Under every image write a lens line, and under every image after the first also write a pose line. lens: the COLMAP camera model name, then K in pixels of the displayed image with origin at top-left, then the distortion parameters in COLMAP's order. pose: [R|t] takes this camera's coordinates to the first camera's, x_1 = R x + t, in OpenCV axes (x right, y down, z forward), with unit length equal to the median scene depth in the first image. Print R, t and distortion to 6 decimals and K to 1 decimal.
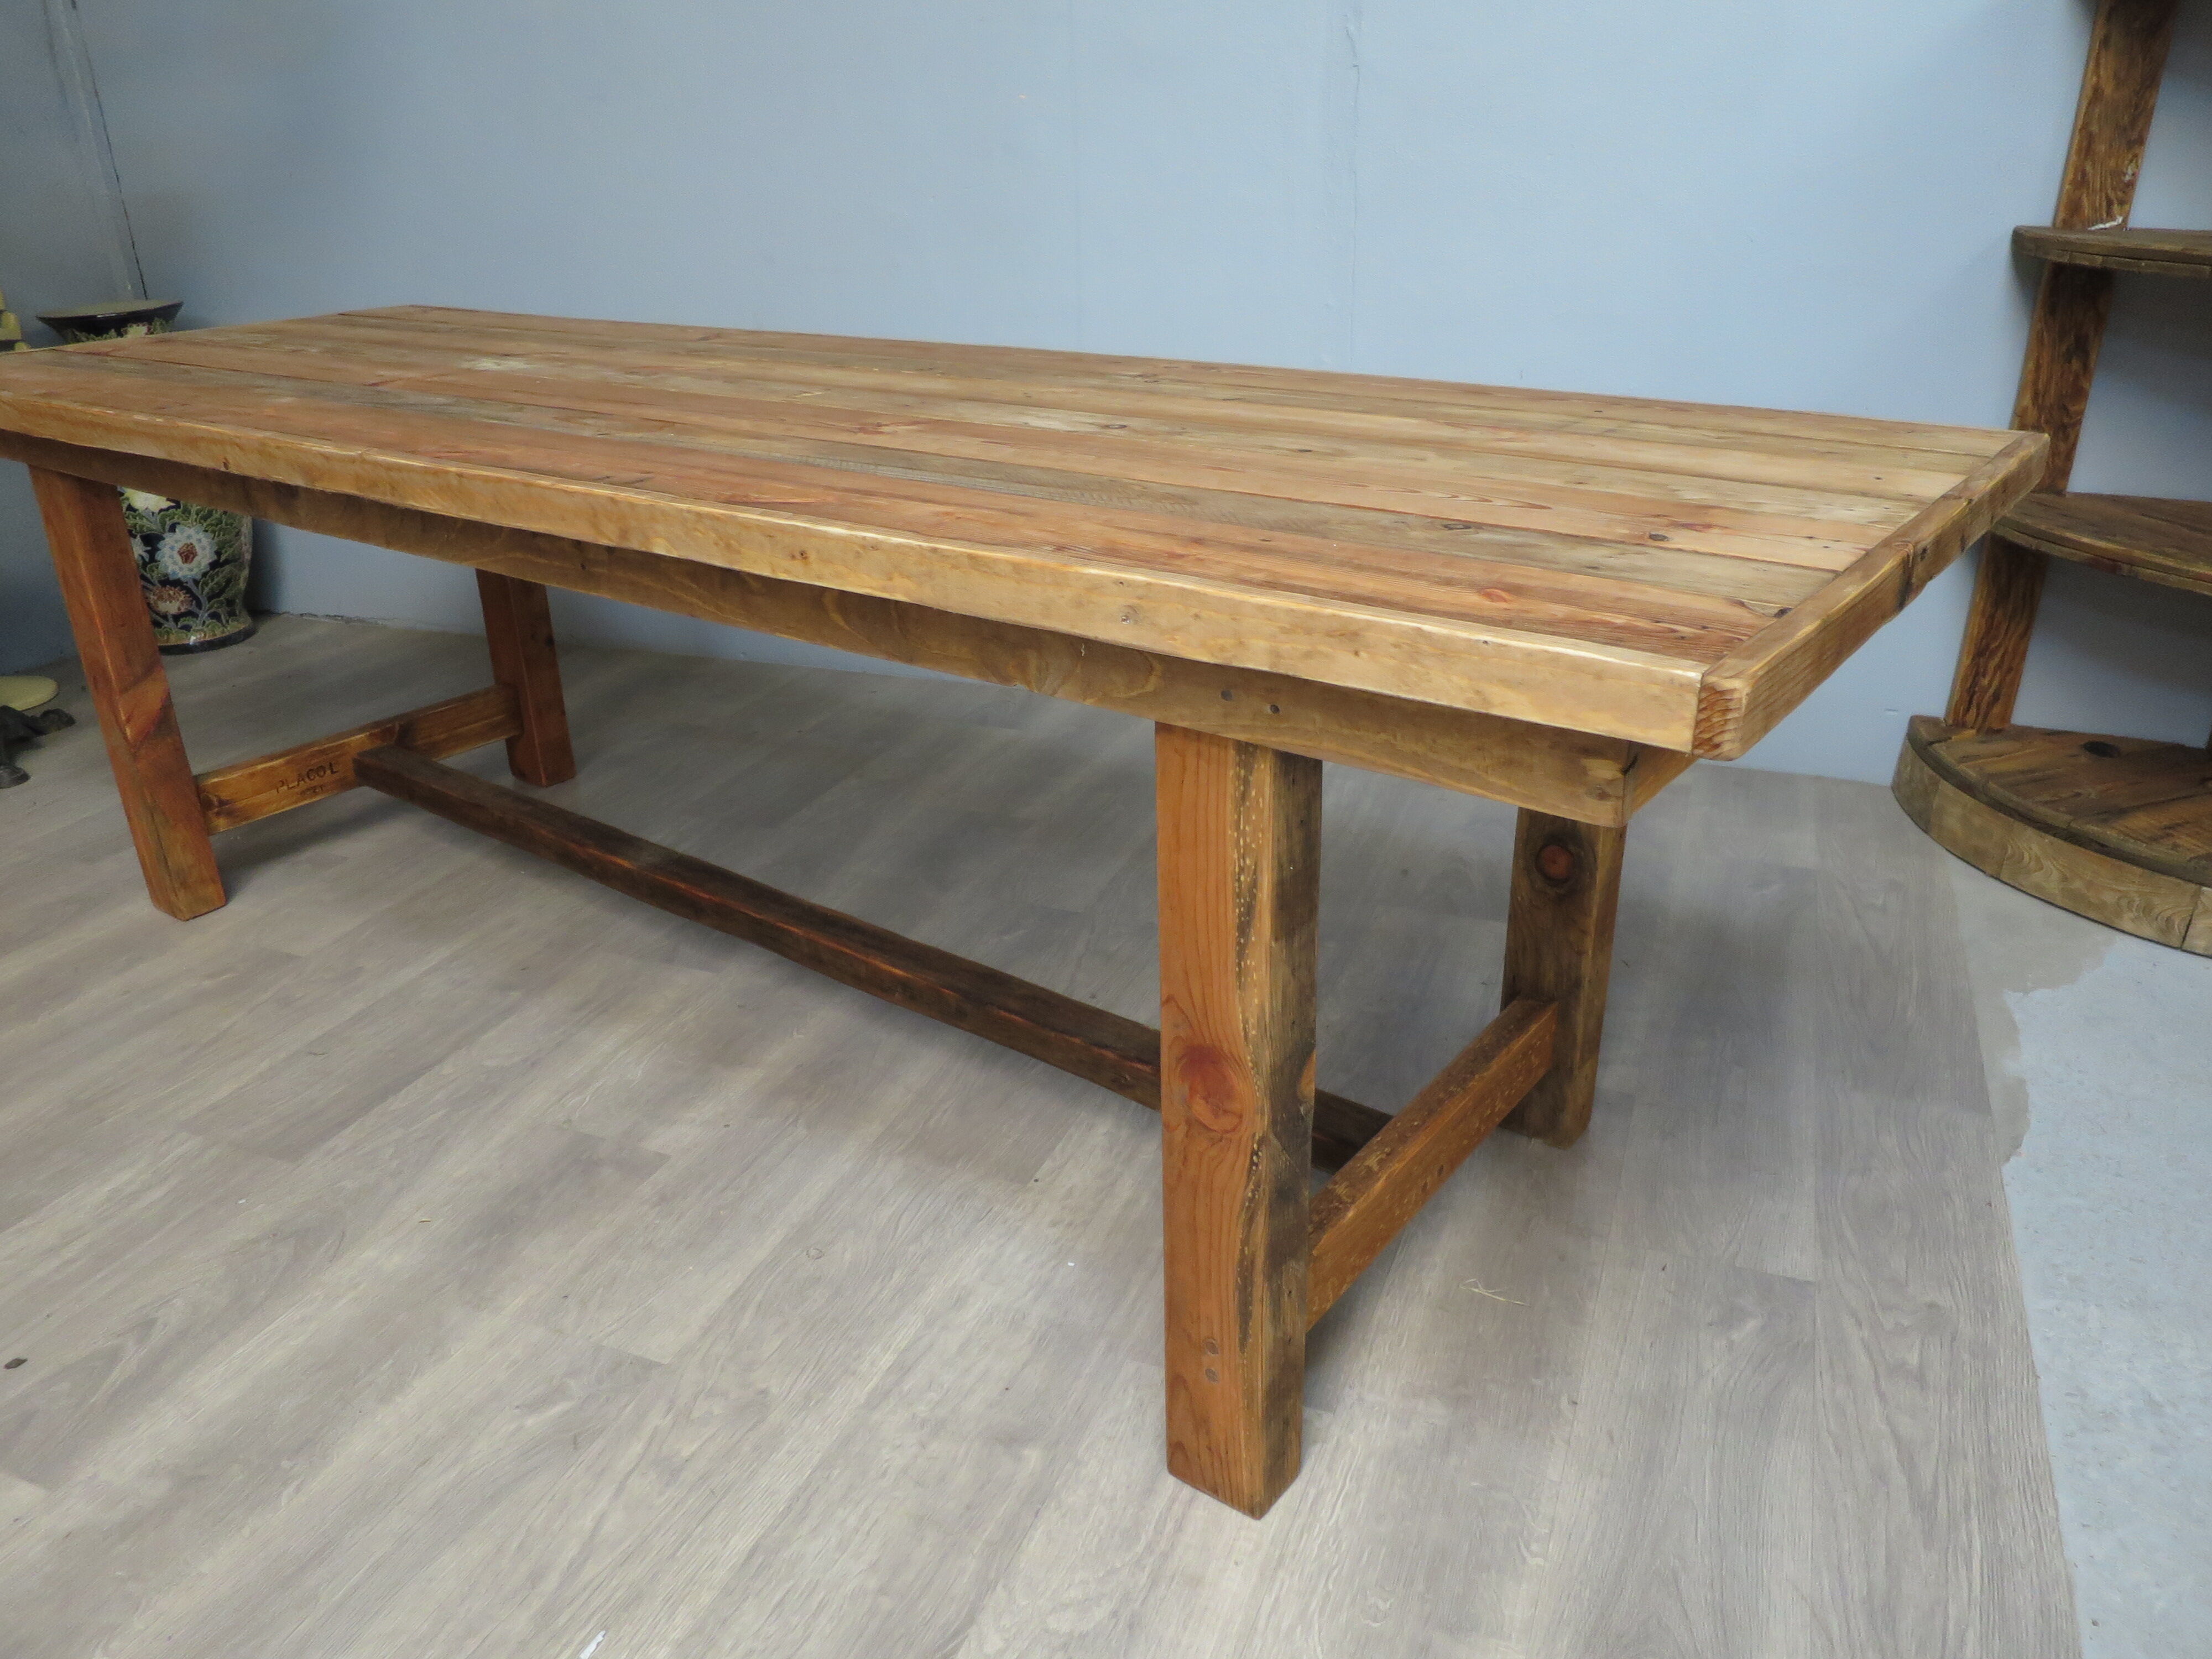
lens RADIAL K [[1601.8, 0, 1104.0], [0, 1601.8, 839.9], [0, 0, 1]] dist [-0.046489, 0.010903]
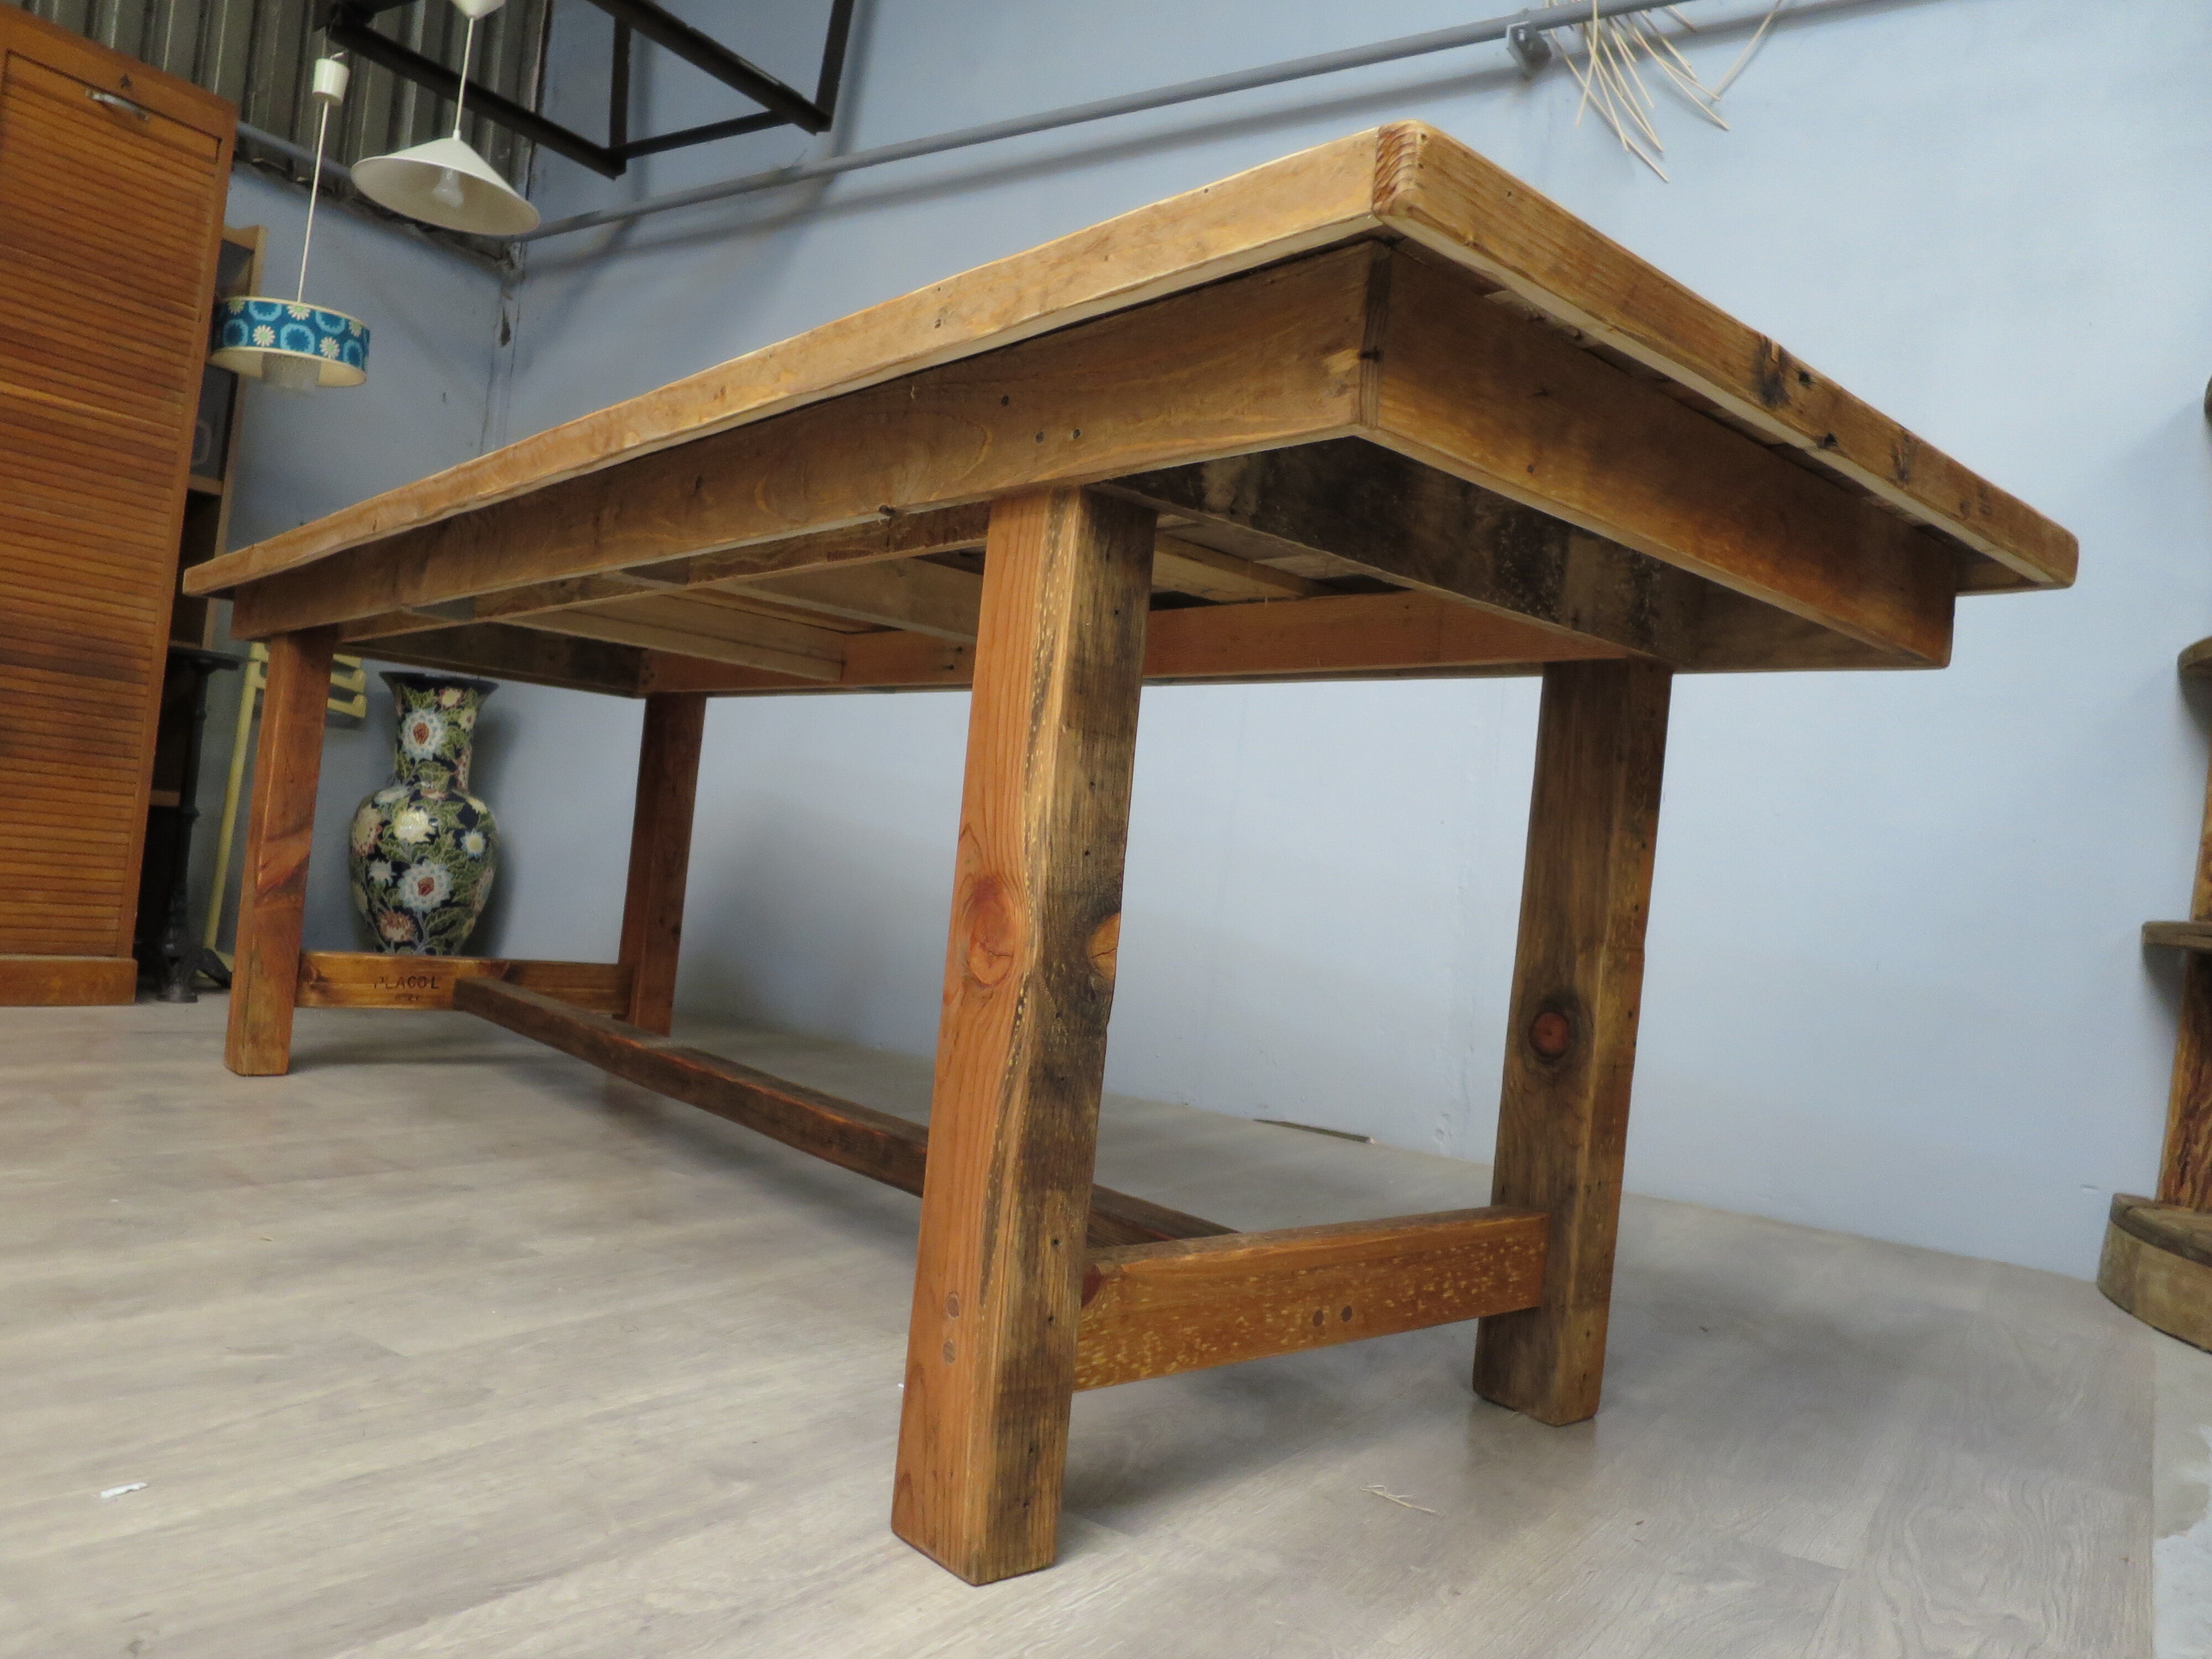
lens RADIAL K [[1601.8, 0, 1102.1], [0, 1601.8, 833.5], [0, 0, 1]] dist [-0.046489, 0.010903]
pose [[0.971565, 0.116518, -0.206120, 0.214044], [-0.194225, 0.890087, -0.412337, 0.325584], [0.135420, 0.440646, 0.887408, 0.149450]]
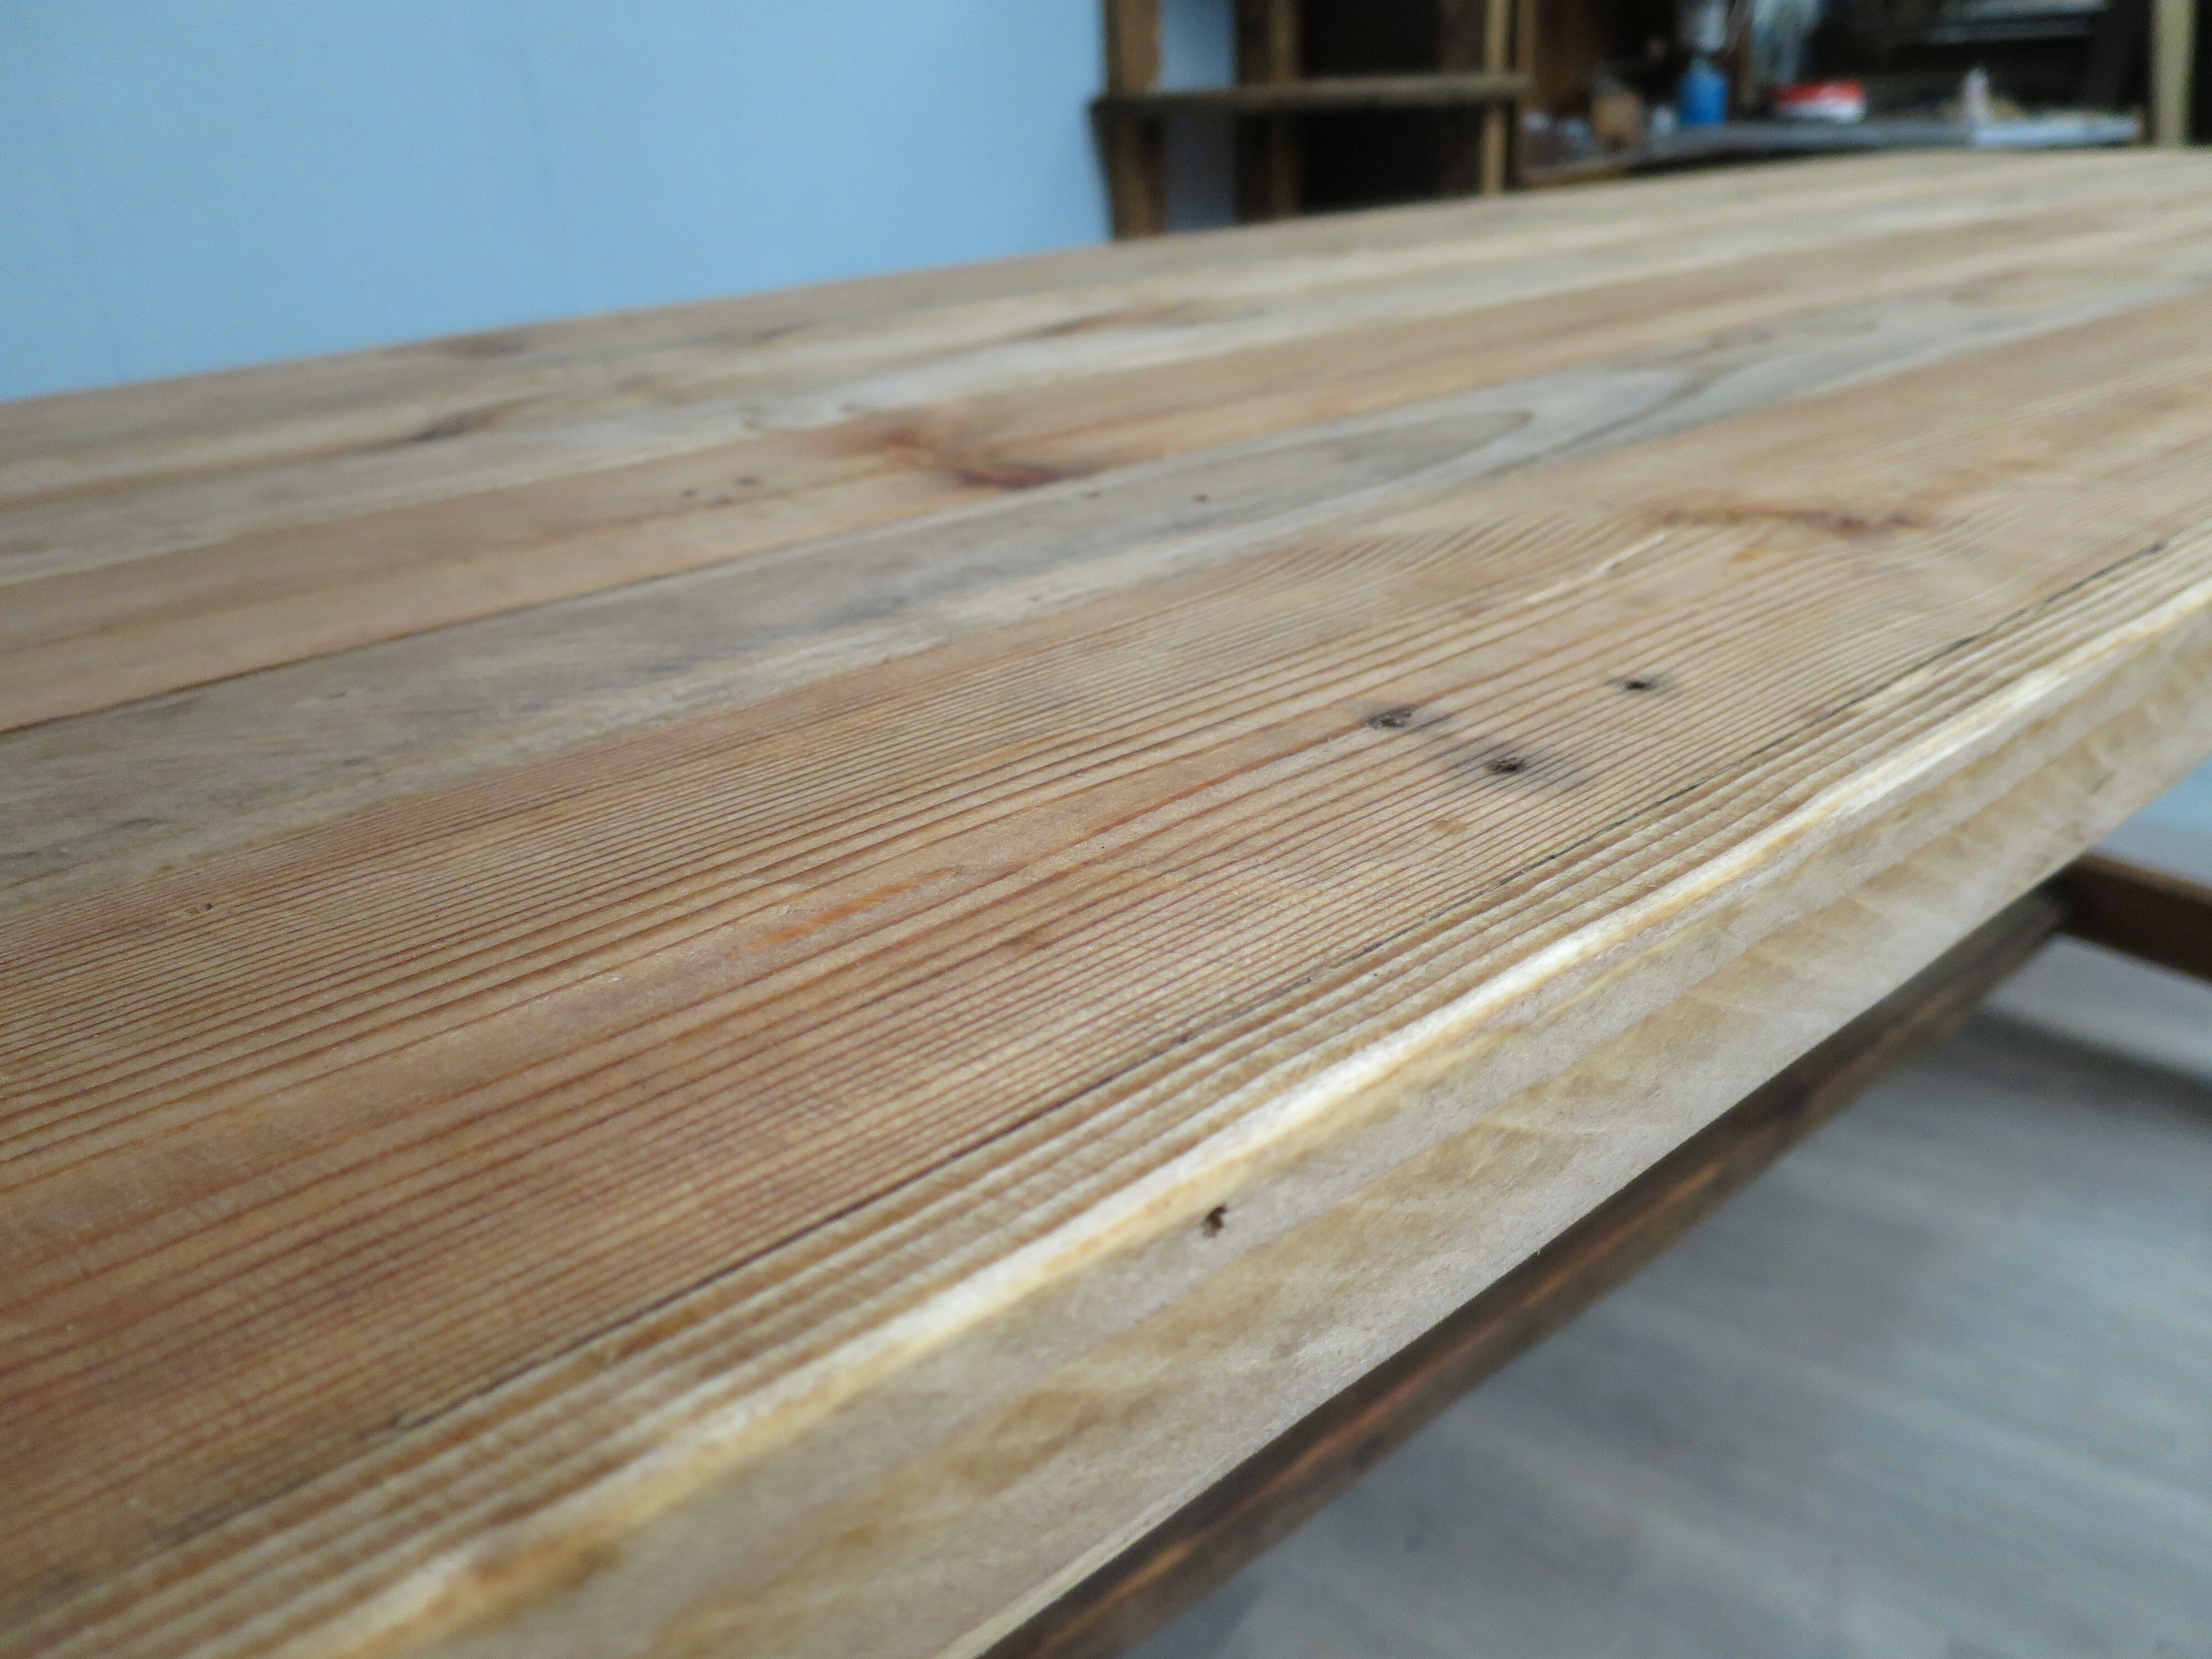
lens RADIAL K [[1601.8, 0, 1116.4], [0, 1601.8, 832.3], [0, 0, 1]] dist [-0.046489, 0.010903]
pose [[0.240754, -0.399927, 0.884362, -0.778373], [0.441989, 0.856379, 0.266948, -0.343055], [-0.864109, 0.326609, 0.382940, 1.044247]]
